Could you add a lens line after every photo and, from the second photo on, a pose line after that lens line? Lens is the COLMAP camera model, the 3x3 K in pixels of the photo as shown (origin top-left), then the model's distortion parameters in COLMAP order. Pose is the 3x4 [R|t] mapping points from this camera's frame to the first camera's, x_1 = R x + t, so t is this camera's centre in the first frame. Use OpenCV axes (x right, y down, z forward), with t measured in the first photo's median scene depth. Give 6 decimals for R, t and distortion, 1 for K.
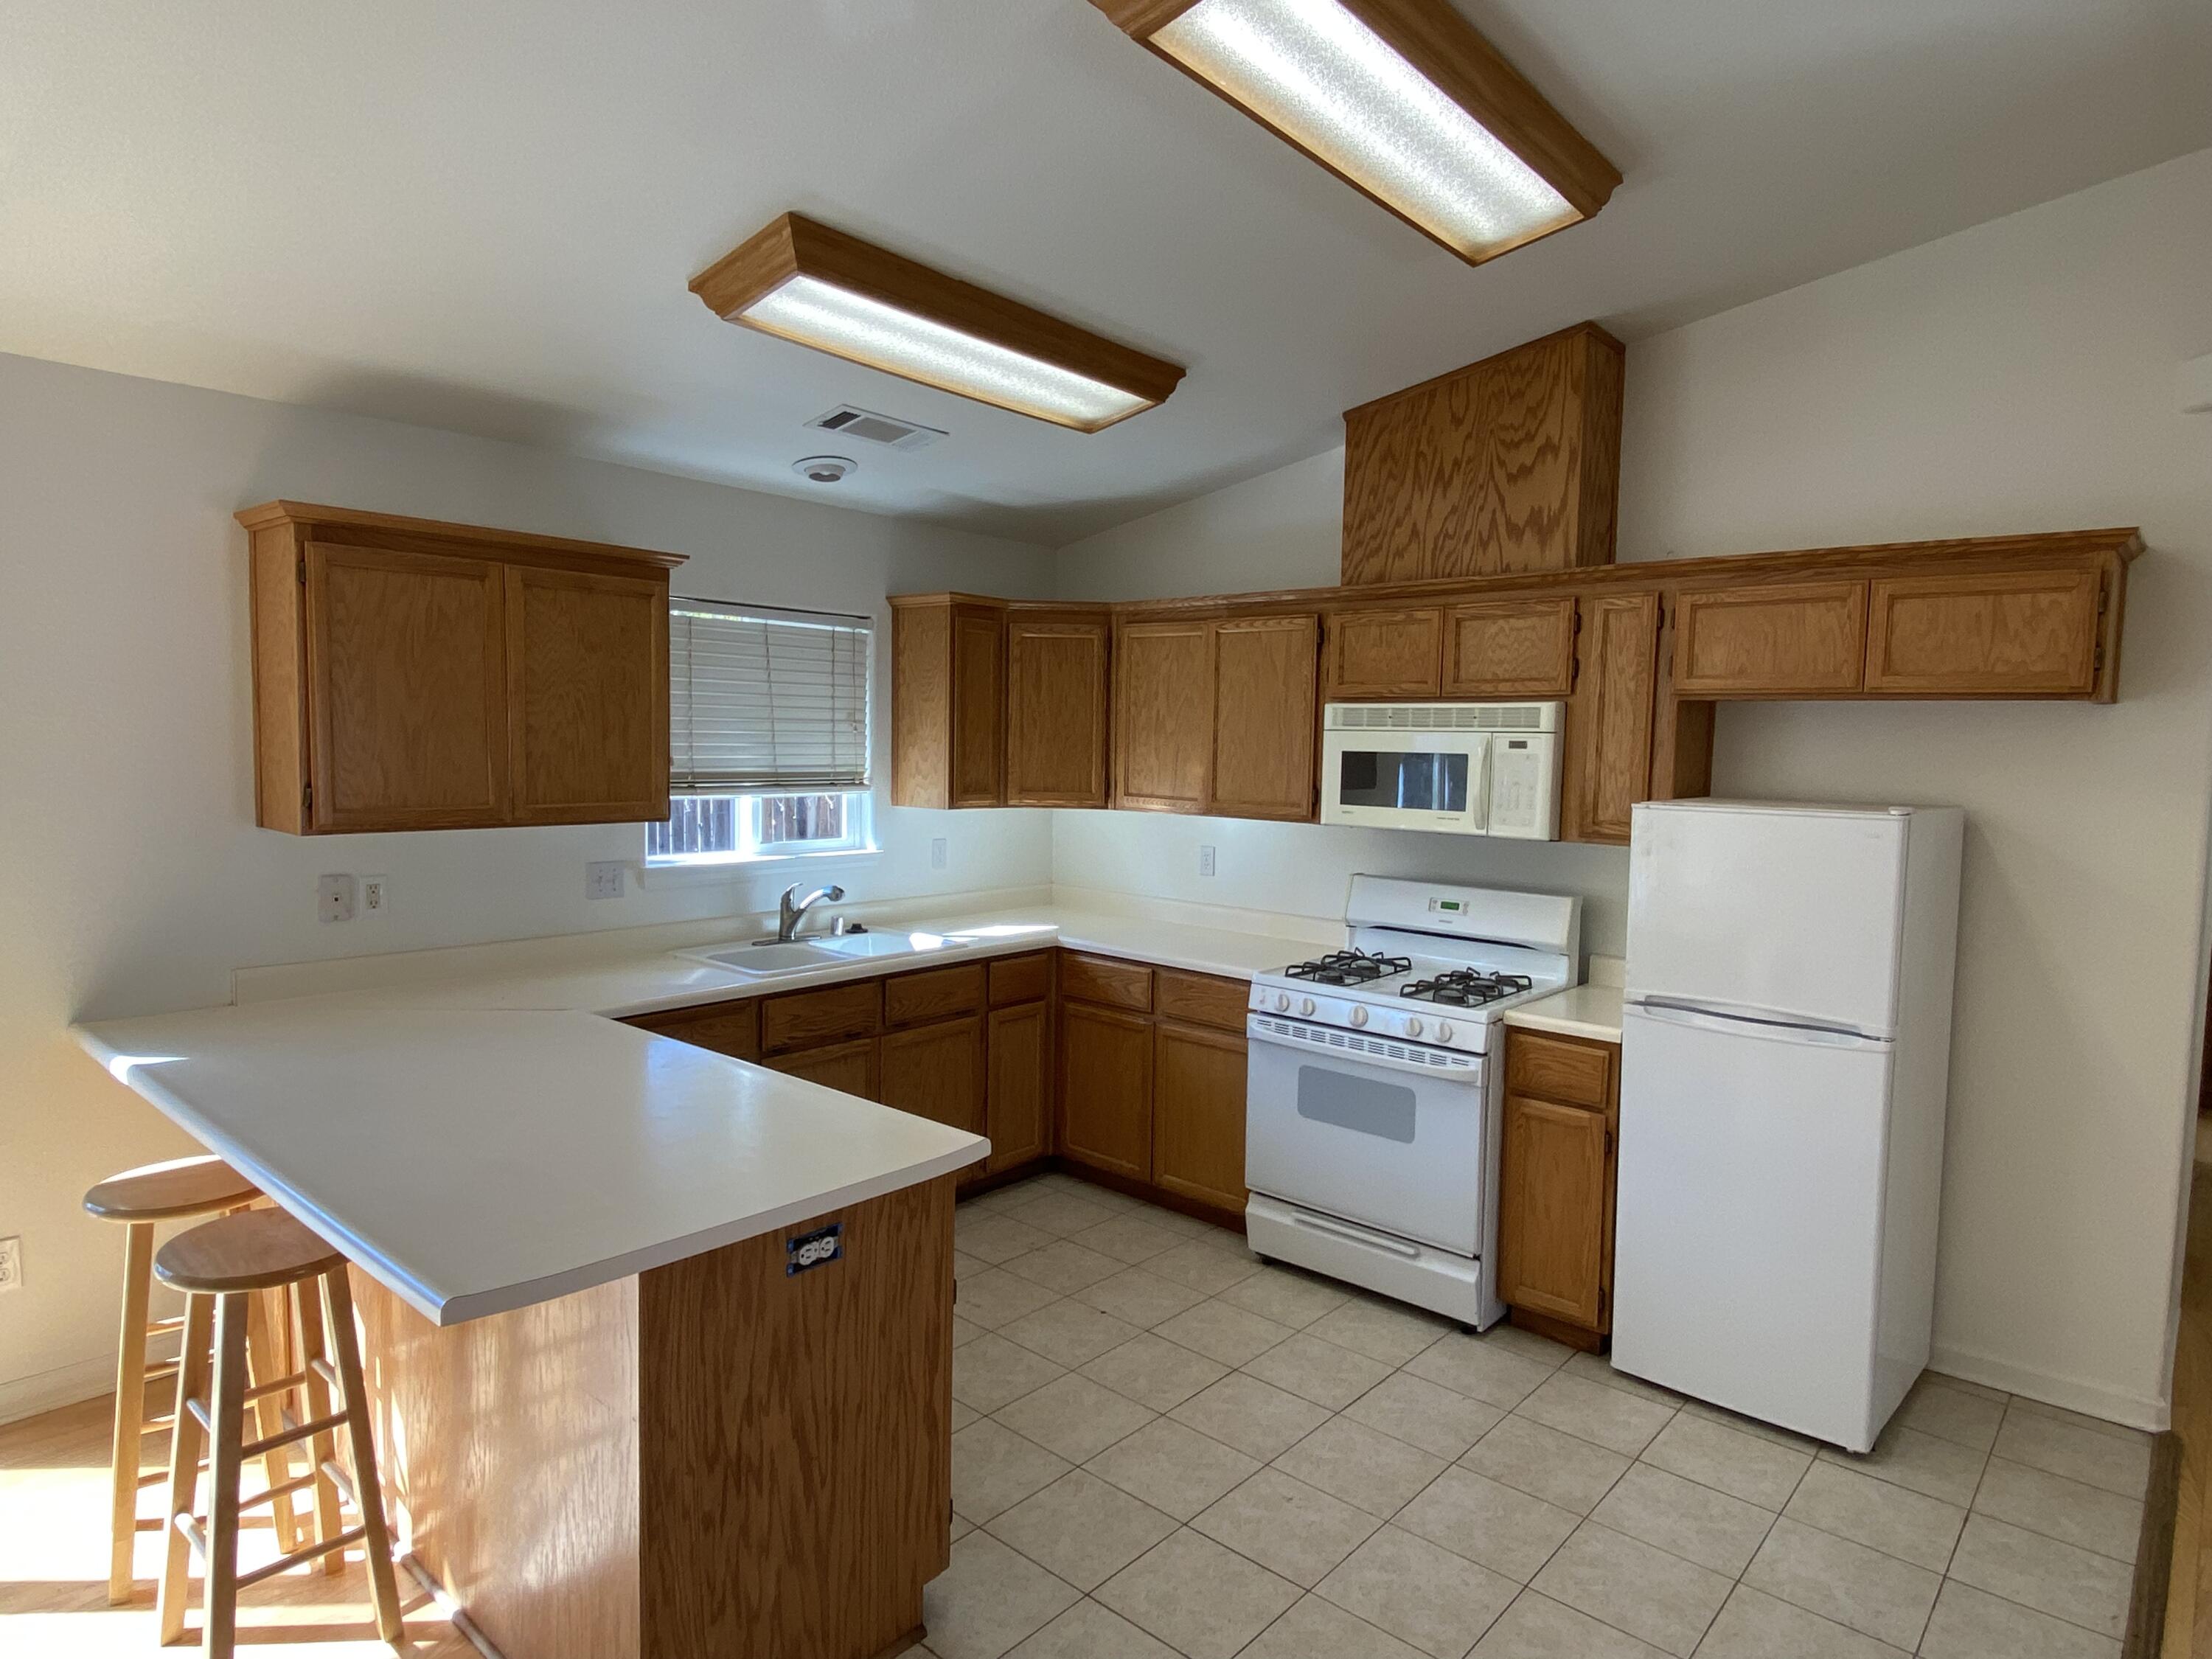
lens RADIAL K [[1247.7, 0, 1106.0], [0, 1247.7, 829.5], [0, 0, 1]] dist [0.069935, -0.088953]
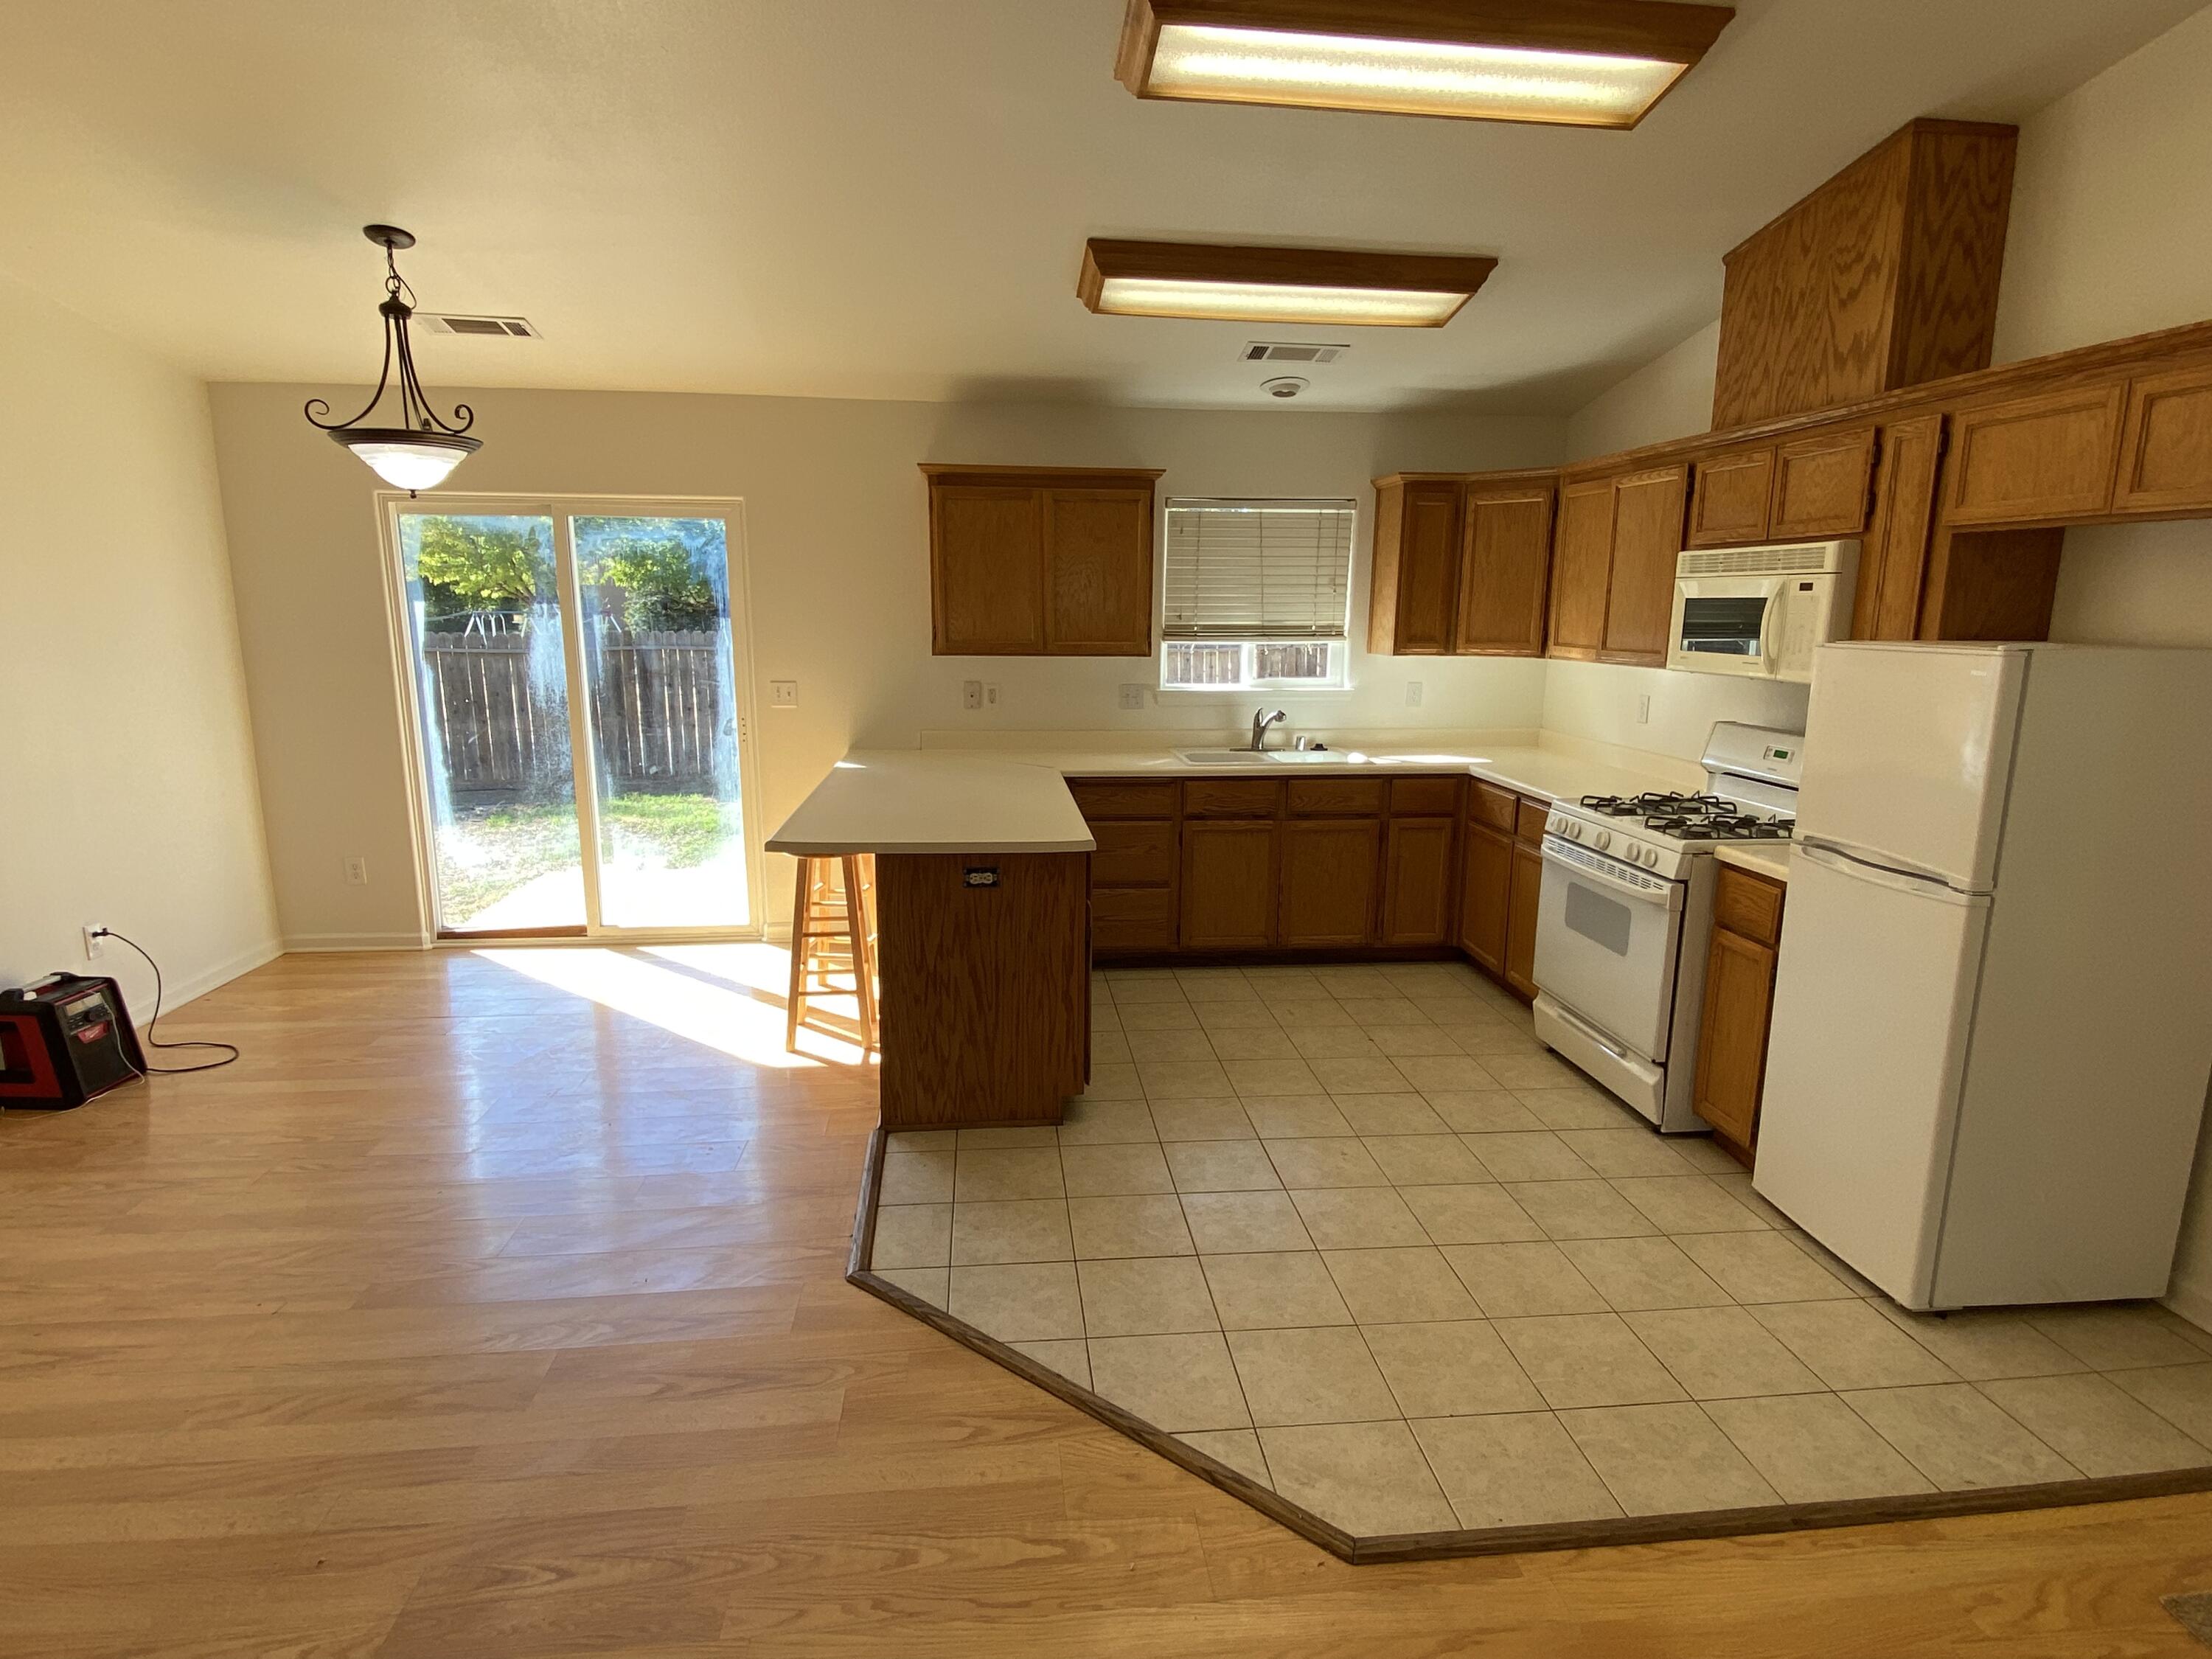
lens RADIAL K [[1154.8, 0, 1106.0], [0, 1154.8, 829.5], [0, 0, 1]] dist [0.031532, -0.041998]
pose [[0.737200, 0.113405, -0.666089, 0.537718], [-0.040960, 0.991502, 0.123475, 0.030073], [0.674432, -0.063743, 0.735581, -0.046744]]
